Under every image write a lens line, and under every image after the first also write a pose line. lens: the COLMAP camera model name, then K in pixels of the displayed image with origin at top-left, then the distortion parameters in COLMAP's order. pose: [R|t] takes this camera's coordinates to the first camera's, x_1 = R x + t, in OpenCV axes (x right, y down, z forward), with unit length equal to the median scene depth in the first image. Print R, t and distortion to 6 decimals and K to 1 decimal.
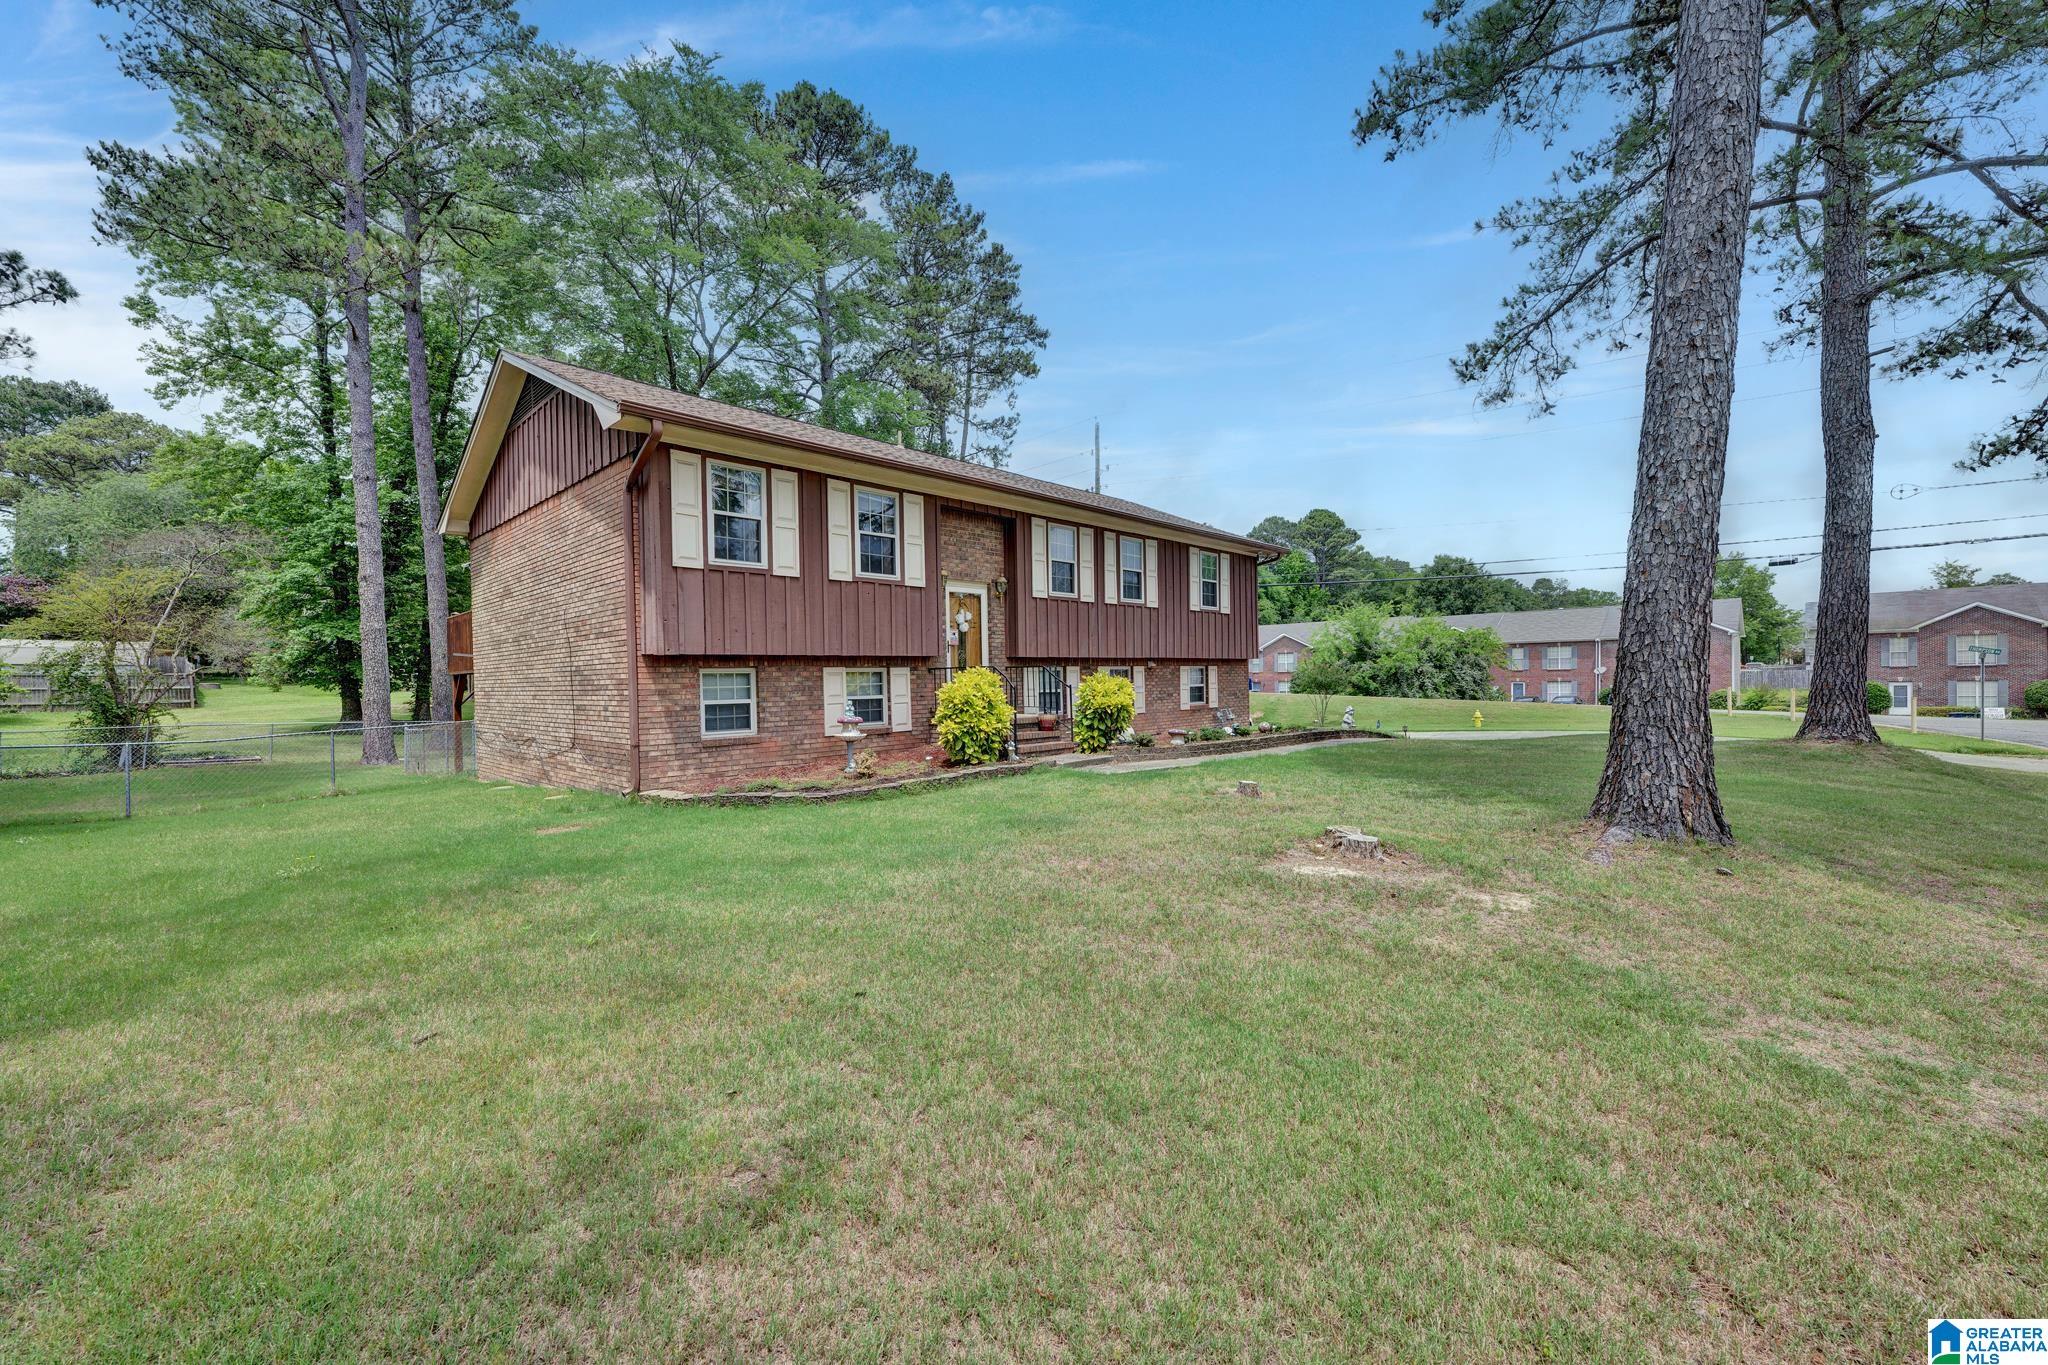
lens RADIAL K [[809.2, 0, 1023.1], [0, 809.2, 690.9], [0, 0, 1]] dist [0.001033, -0.000135]
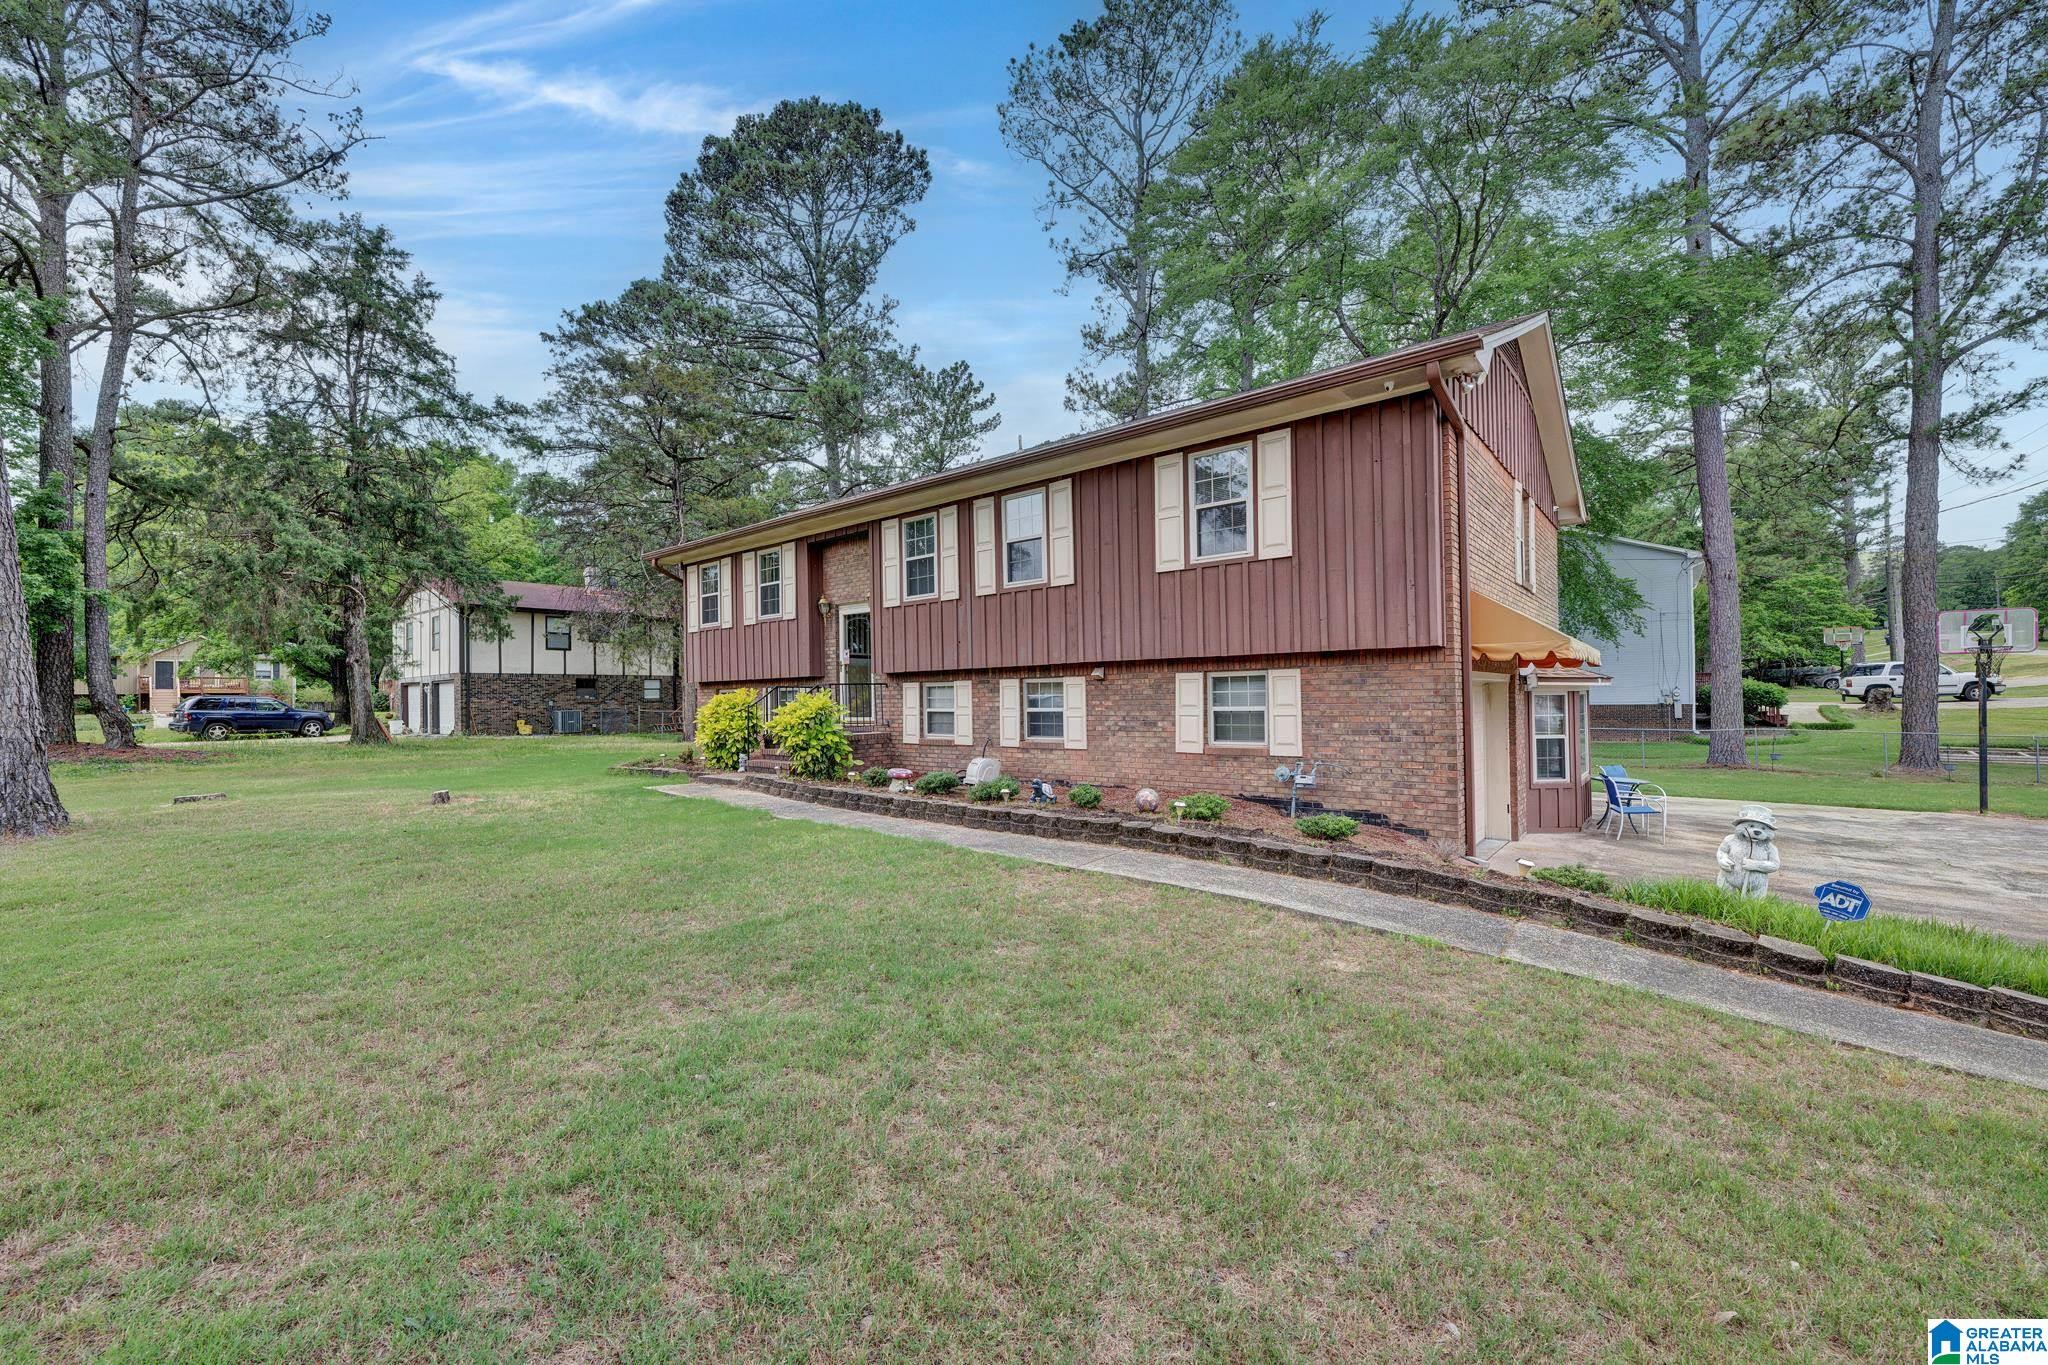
lens RADIAL K [[917.3, 0, 926.1], [0, 917.3, 683.9], [0, 0, 1]] dist [-0.000362, -0.000165]
pose [[-0.049449, 0.007850, -0.998746, 0.860970], [0.006212, 0.999952, 0.007552, -0.029962], [0.998757, -0.005831, -0.049496, 0.896681]]
